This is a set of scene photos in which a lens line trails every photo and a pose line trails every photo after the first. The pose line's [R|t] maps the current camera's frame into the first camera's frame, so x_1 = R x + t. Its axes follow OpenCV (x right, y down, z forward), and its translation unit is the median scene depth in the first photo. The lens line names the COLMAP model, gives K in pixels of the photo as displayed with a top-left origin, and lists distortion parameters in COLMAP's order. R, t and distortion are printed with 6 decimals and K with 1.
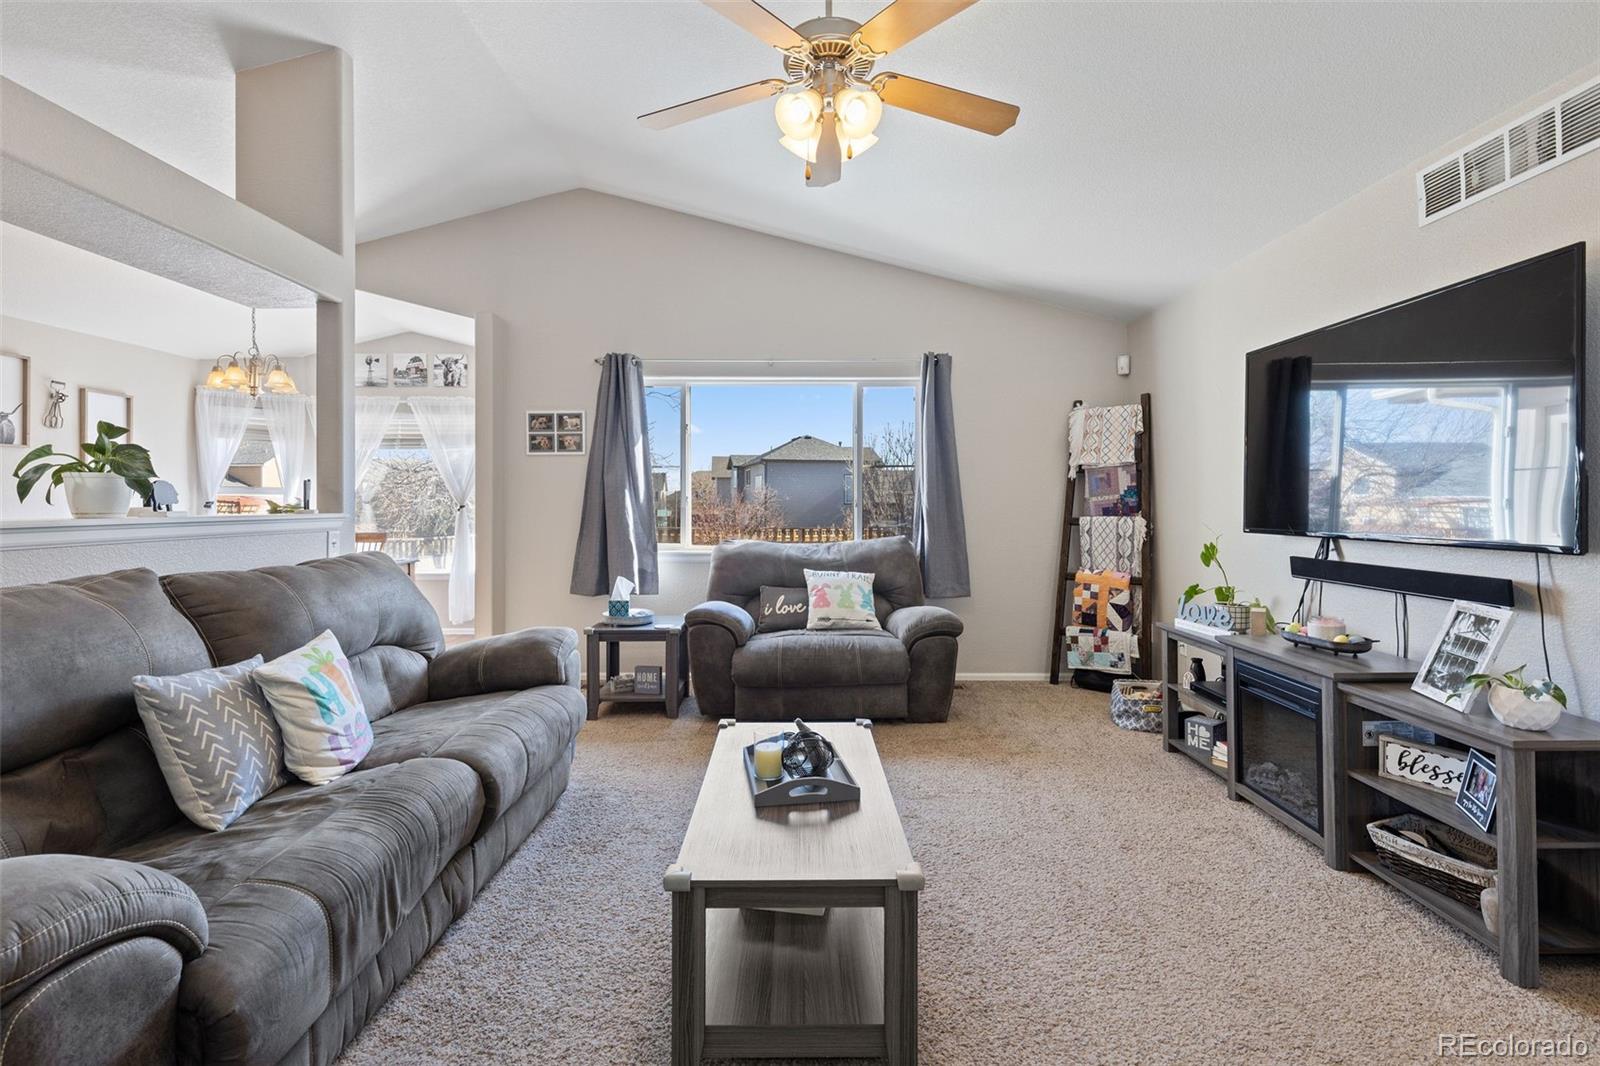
lens RADIAL K [[722.2, 0, 803.5], [0, 722.2, 502.5], [0, 0, 1]] dist [0.008731, -0.002959]
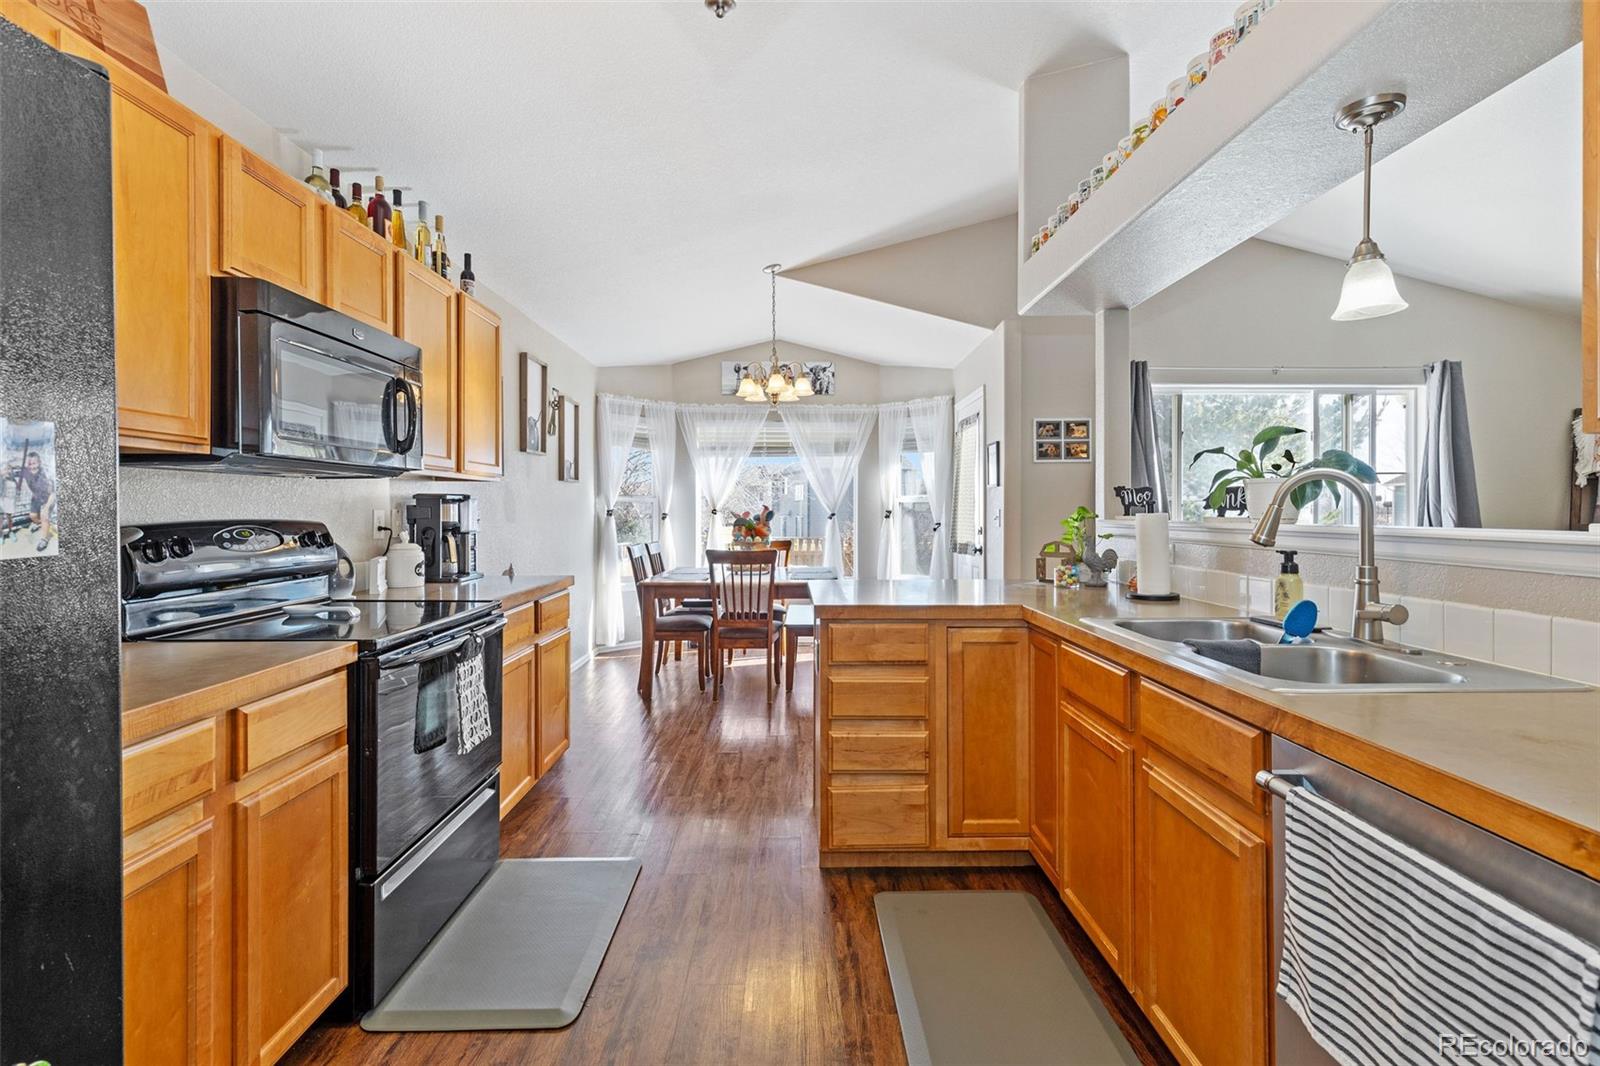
lens RADIAL K [[722.2, 0, 798.1], [0, 722.2, 504.7], [0, 0, 1]] dist [0.008731, -0.002959]
pose [[0.999915, -0.000640, 0.013030, -0.756443], [0.000749, 0.999965, -0.008356, 0.001380], [-0.013024, 0.008365, 0.999880, 0.000179]]
